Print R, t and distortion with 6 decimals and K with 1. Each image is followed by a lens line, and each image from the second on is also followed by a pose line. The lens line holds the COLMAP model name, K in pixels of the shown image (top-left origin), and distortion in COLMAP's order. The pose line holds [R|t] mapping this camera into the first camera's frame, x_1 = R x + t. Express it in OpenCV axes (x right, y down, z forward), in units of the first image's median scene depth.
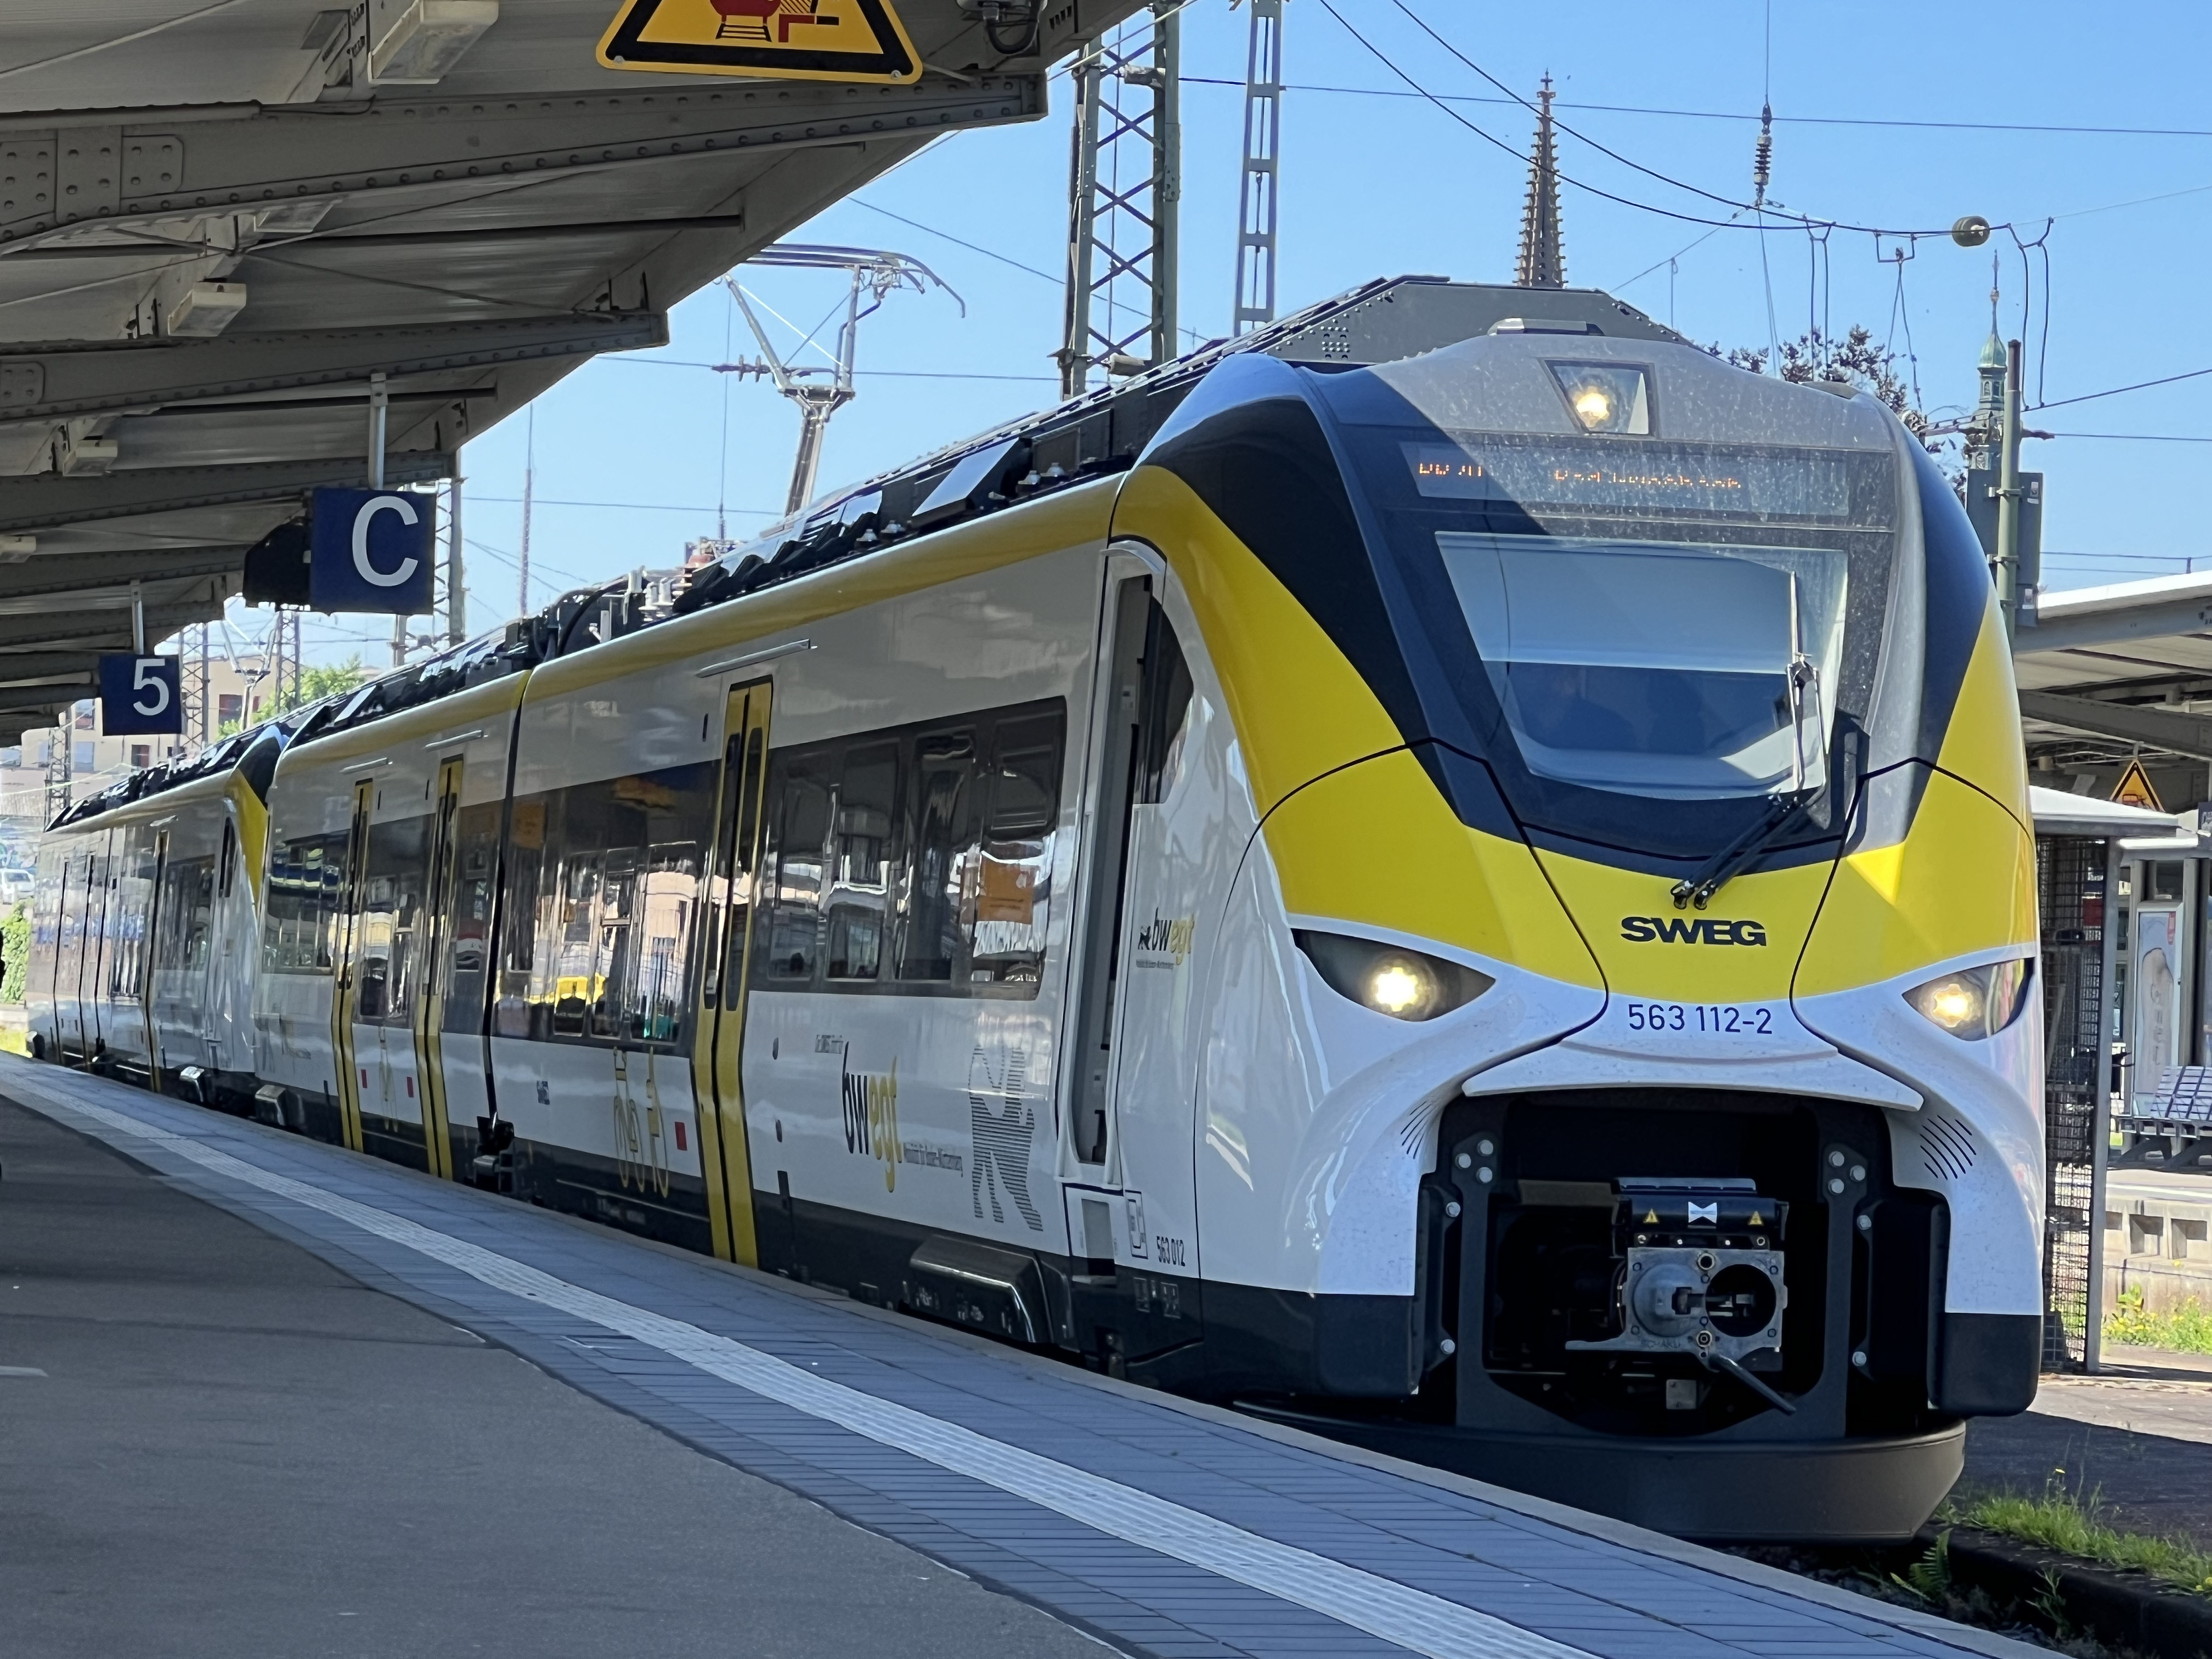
lens RADIAL K [[8942.5, 0, 1106.0], [0, 8942.5, 829.5], [0, 0, 1]] dist [-0.805171, 33.306231]
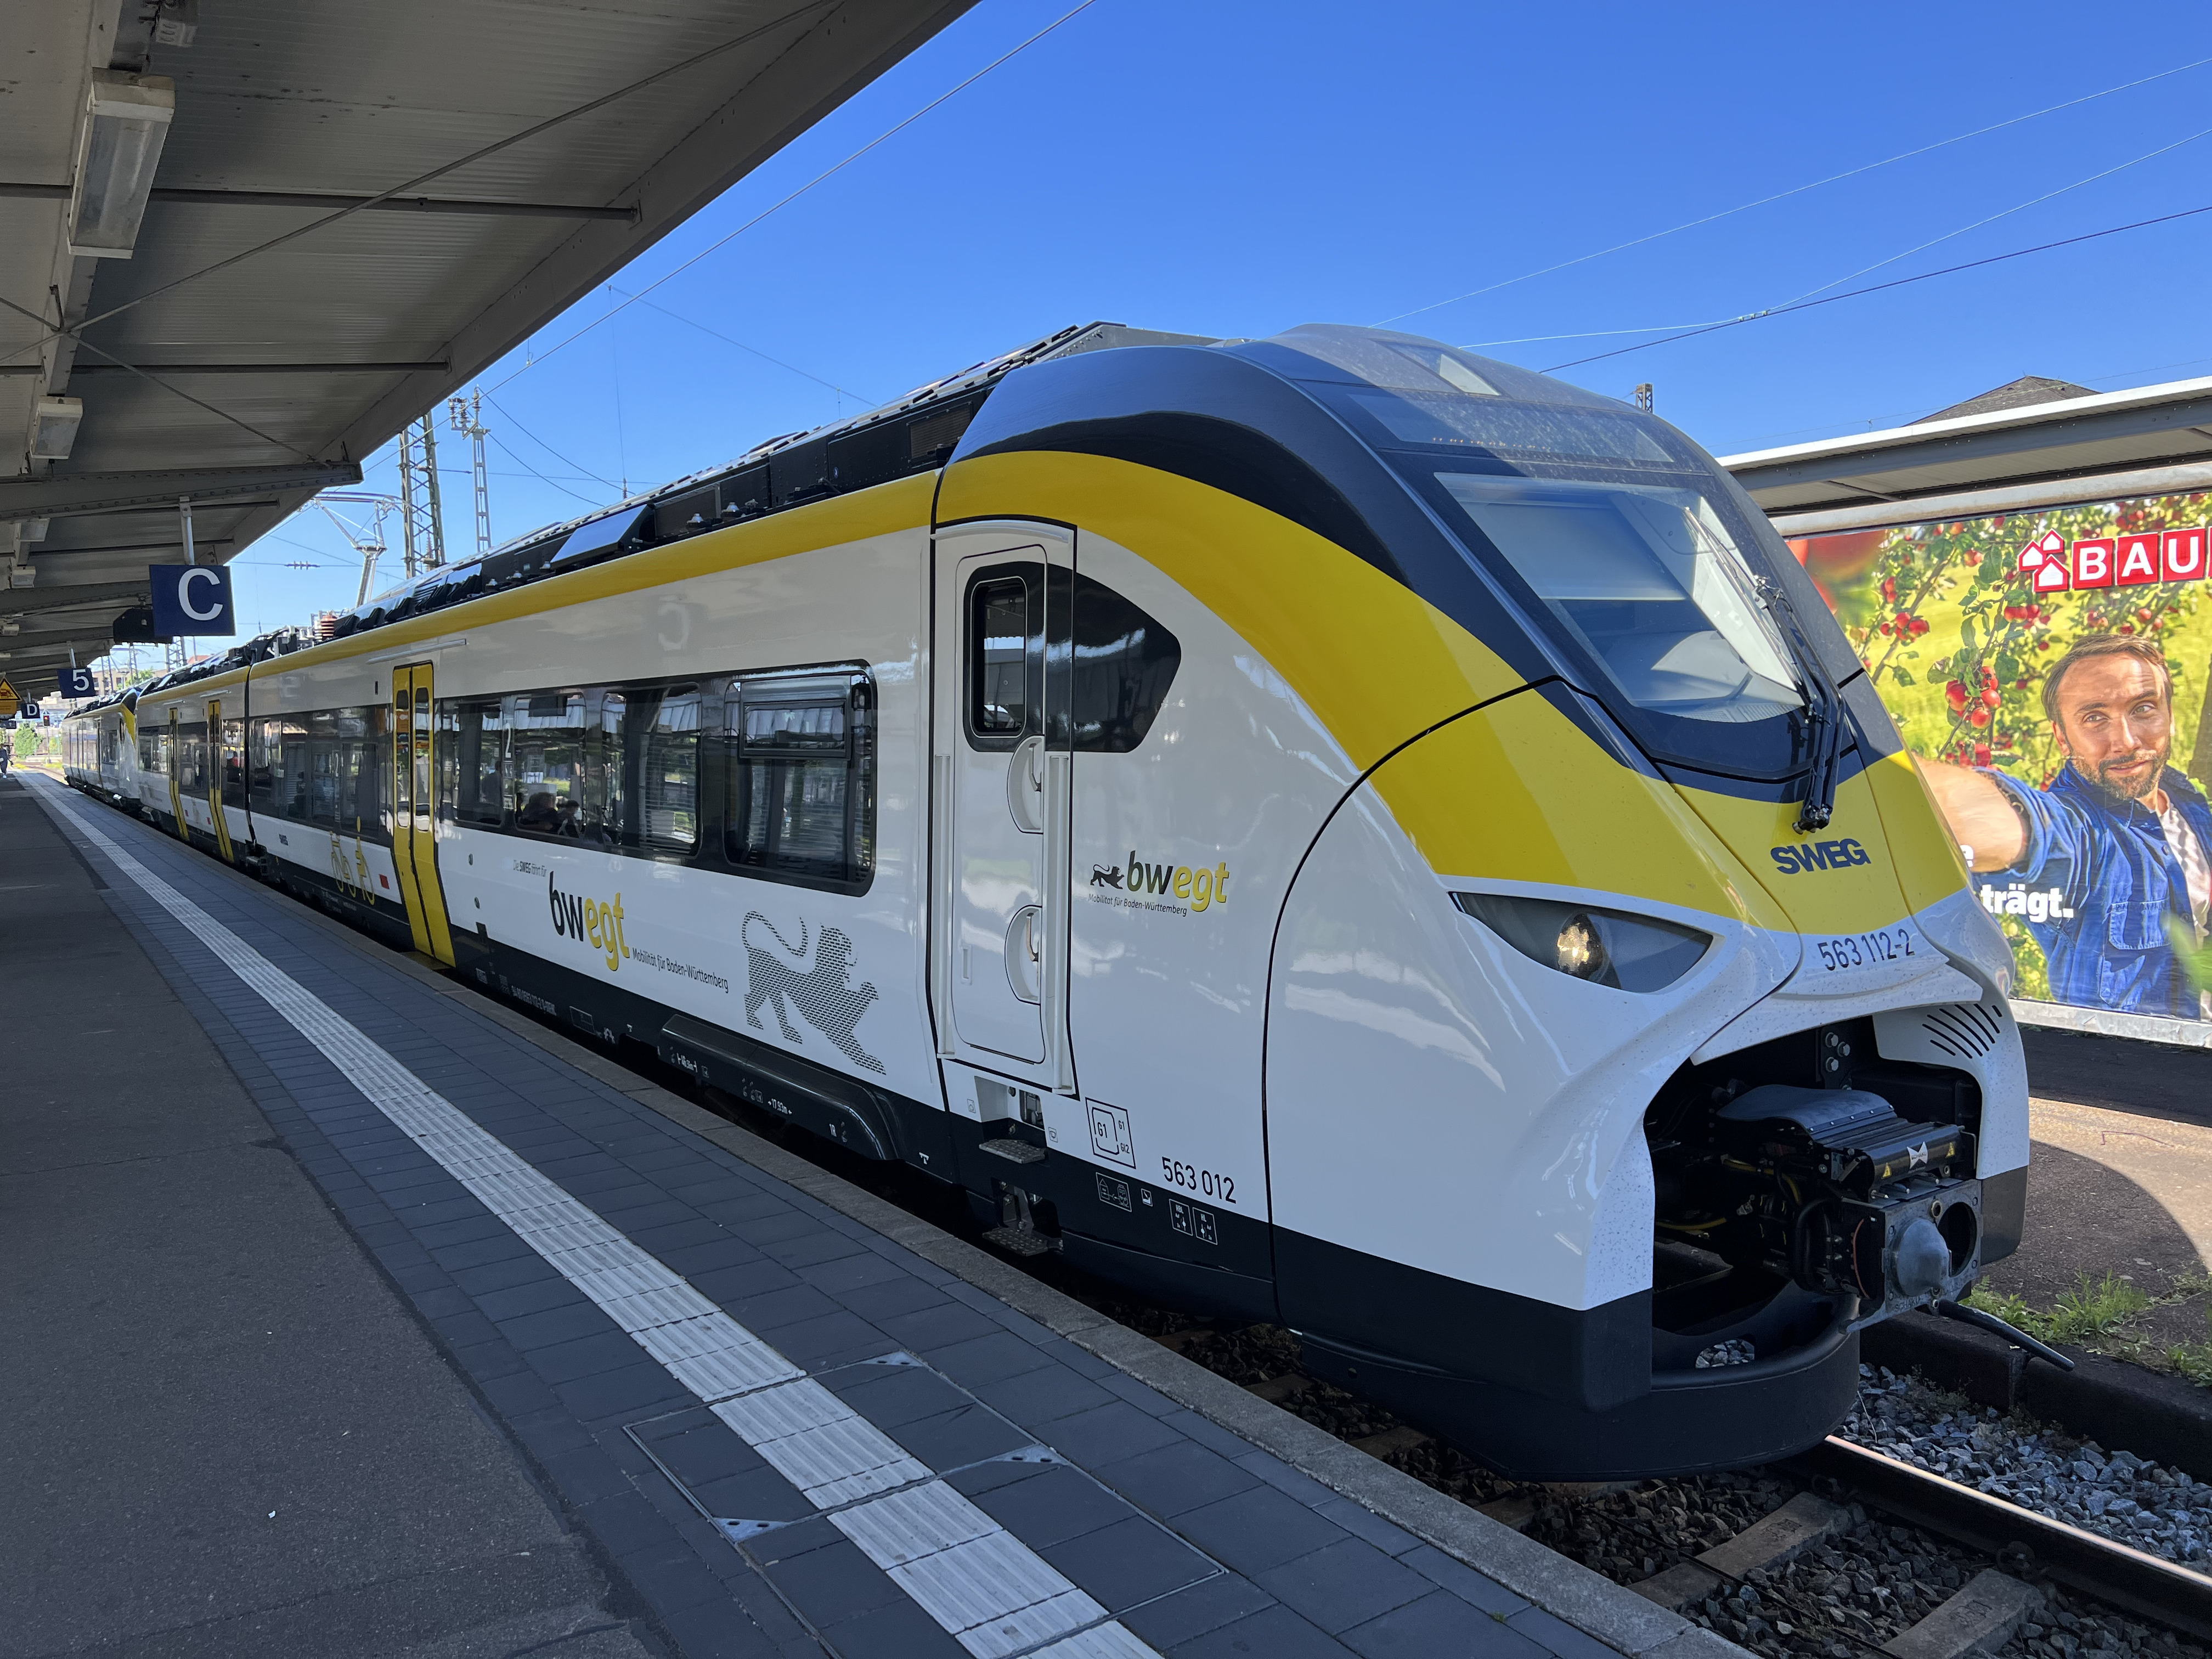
lens RADIAL K [[1662.1, 0, 1106.4], [0, 1662.1, 844.0], [0, 0, 1]] dist [0.051699, -0.058531]
pose [[0.907163, -0.098613, 0.409061, -0.074470], [0.056358, 0.991866, 0.114128, -0.014176], [-0.416988, -0.080479, 0.905342, 0.782610]]
